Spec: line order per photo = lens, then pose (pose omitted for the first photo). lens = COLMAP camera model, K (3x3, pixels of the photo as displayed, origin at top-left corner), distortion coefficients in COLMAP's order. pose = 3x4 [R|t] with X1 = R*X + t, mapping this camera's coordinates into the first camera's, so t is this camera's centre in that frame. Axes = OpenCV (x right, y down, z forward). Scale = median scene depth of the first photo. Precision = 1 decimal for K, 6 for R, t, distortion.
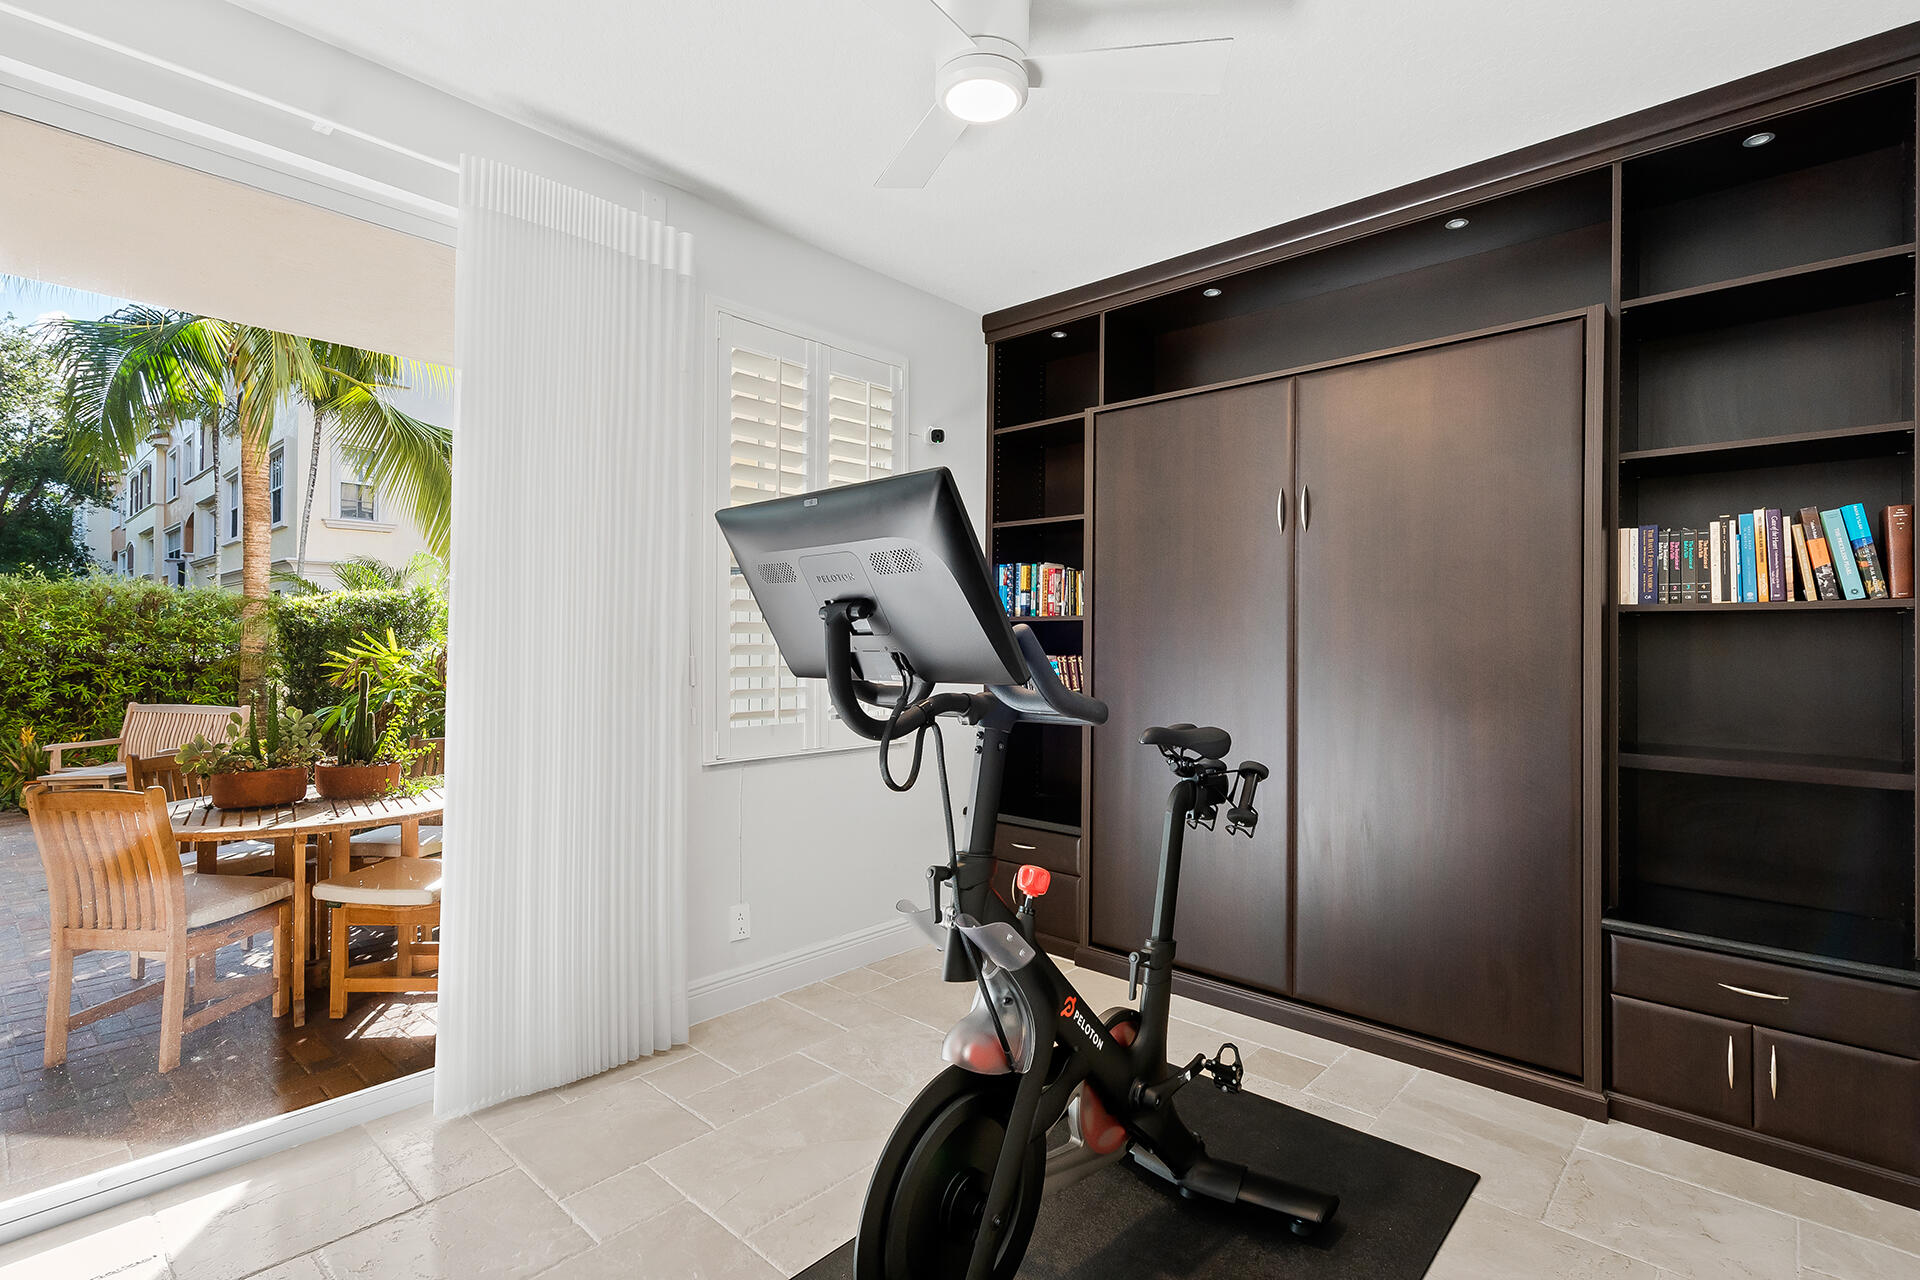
lens RADIAL K [[913.9, 0, 960.0], [0, 913.9, 640.0], [0, 0, 1]] dist [-0.001126, -0.000496]
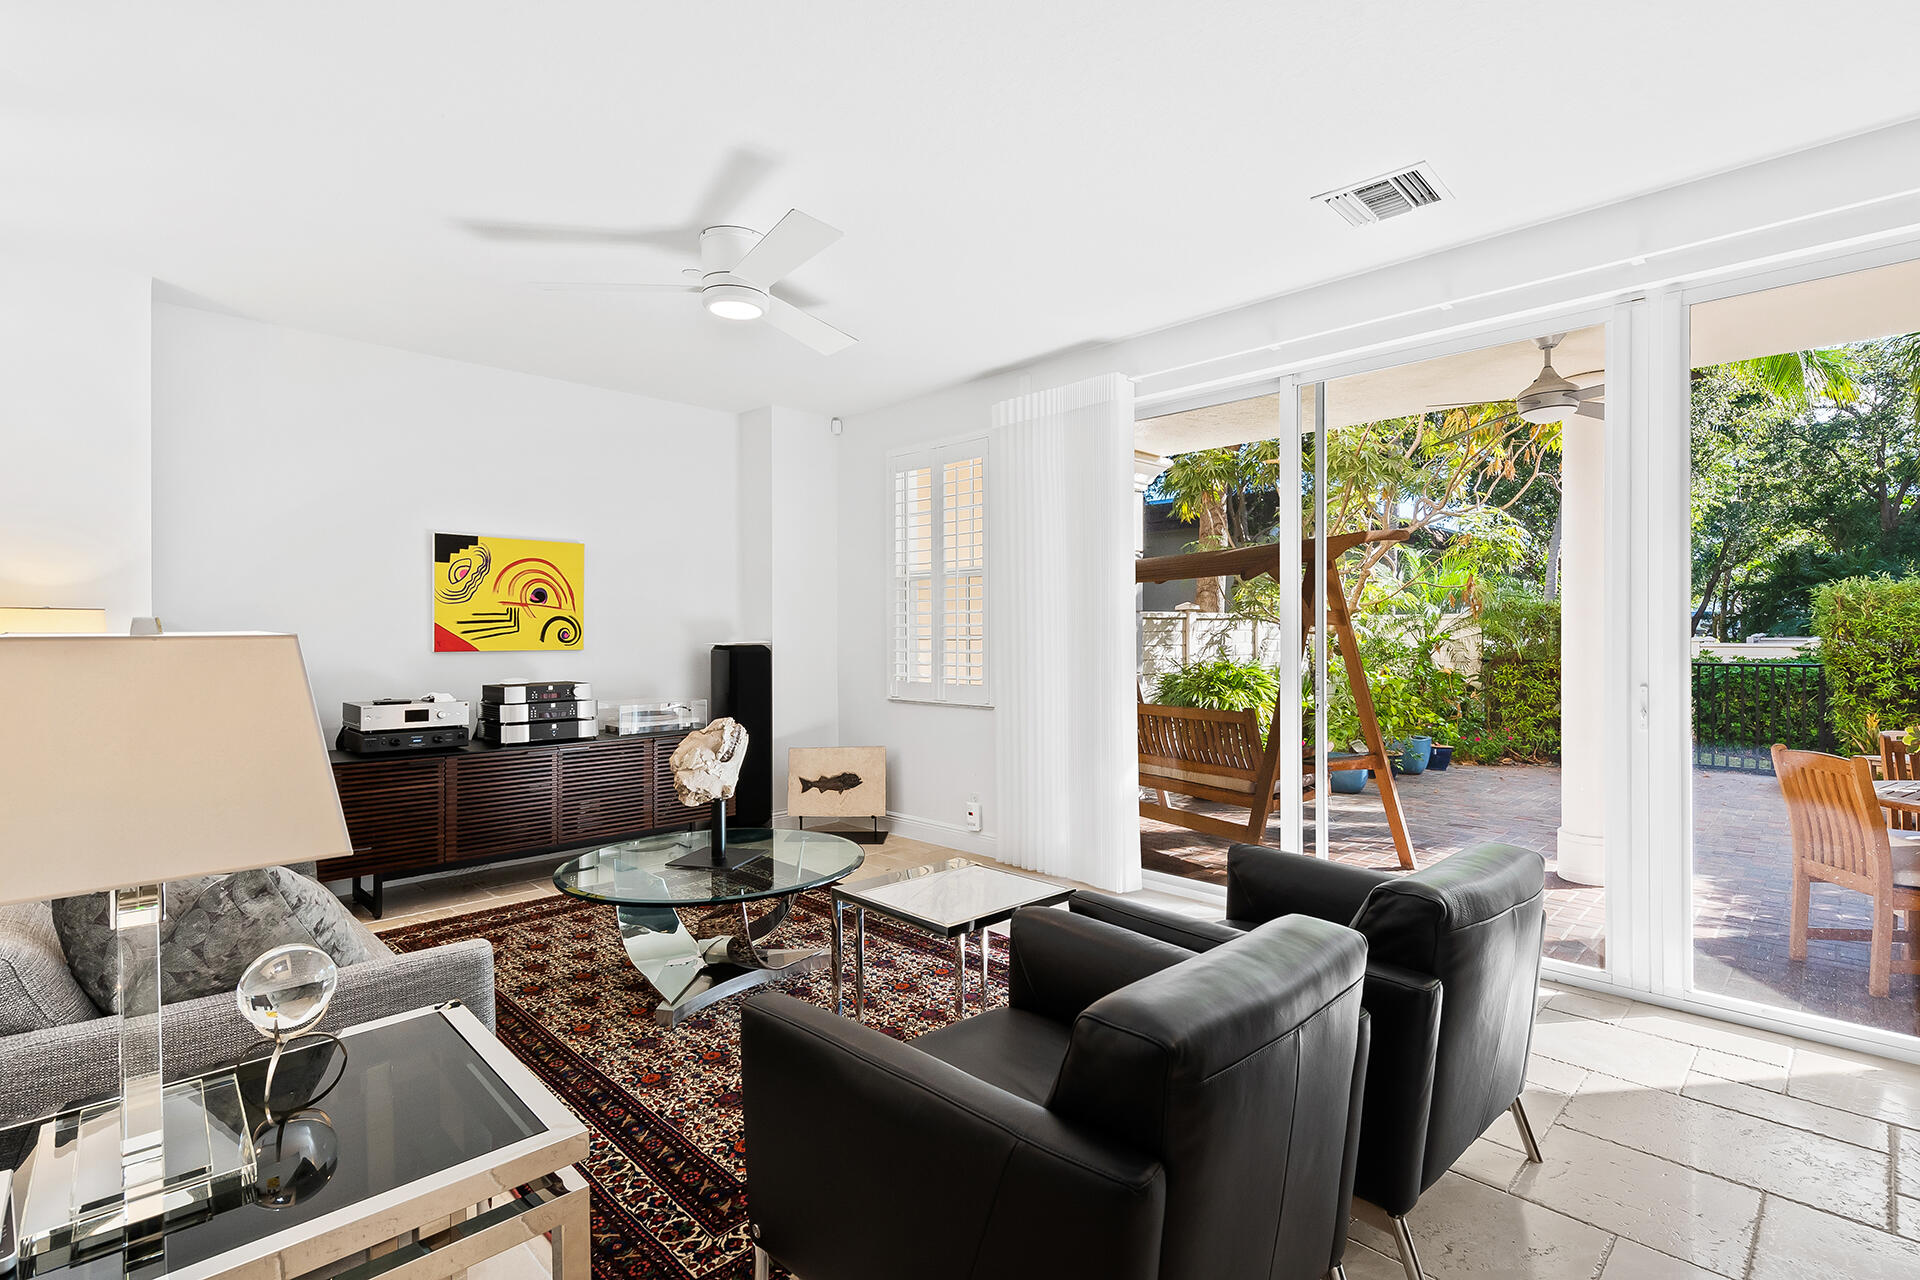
lens RADIAL K [[913.9, 0, 960.0], [0, 913.9, 640.0], [0, 0, 1]] dist [-0.001126, -0.000496]
pose [[-0.053799, 0.000283, -0.998552, 0.140872], [0.004890, 0.999988, 0.000020, 0.000435], [0.998540, -0.004881, -0.053800, -0.045868]]
